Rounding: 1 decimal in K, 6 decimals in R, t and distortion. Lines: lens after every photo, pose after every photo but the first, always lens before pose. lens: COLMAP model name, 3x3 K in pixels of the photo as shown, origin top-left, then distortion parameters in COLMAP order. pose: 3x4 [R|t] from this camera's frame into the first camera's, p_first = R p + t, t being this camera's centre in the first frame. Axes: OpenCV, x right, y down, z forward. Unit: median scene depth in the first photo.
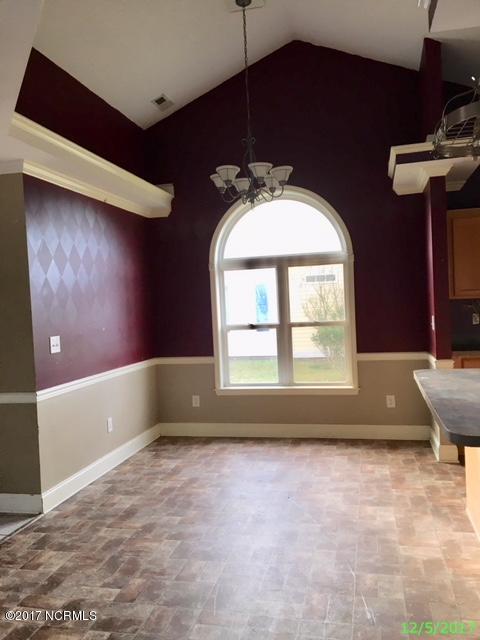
lens RADIAL K [[535.4, 0, 239.5], [0, 535.4, 319.8], [0, 0, 1]] dist [0.046055, -0.027120]
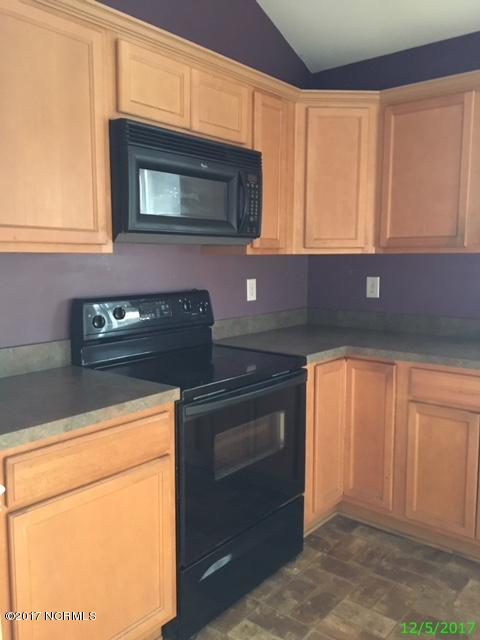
lens RADIAL K [[535.4, 0, 242.0], [0, 535.4, 320.2], [0, 0, 1]] dist [0.046055, -0.027120]
pose [[0.435649, -0.052255, 0.898598, -0.931714], [0.011003, 0.998548, 0.052733, 0.046193], [-0.900049, -0.013086, 0.435592, 0.812837]]
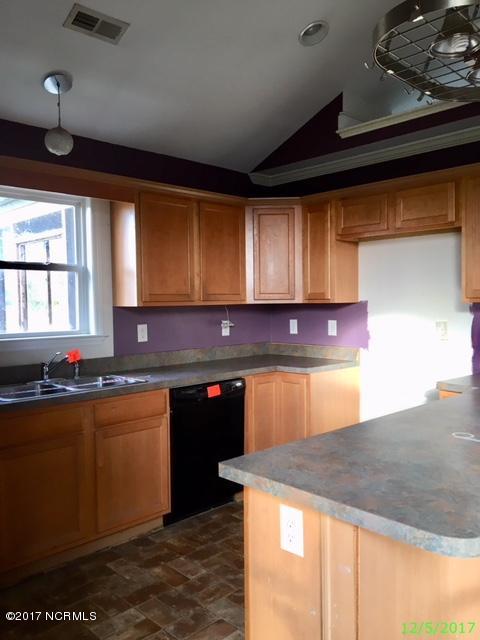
lens RADIAL K [[535.4, 0, 241.6], [0, 535.4, 320.2], [0, 0, 1]] dist [0.046055, -0.027120]
pose [[-0.842902, 0.039205, 0.536637, -0.801159], [0.066874, 0.997242, 0.032185, -0.002982], [-0.533895, 0.063016, -0.843199, 1.727417]]
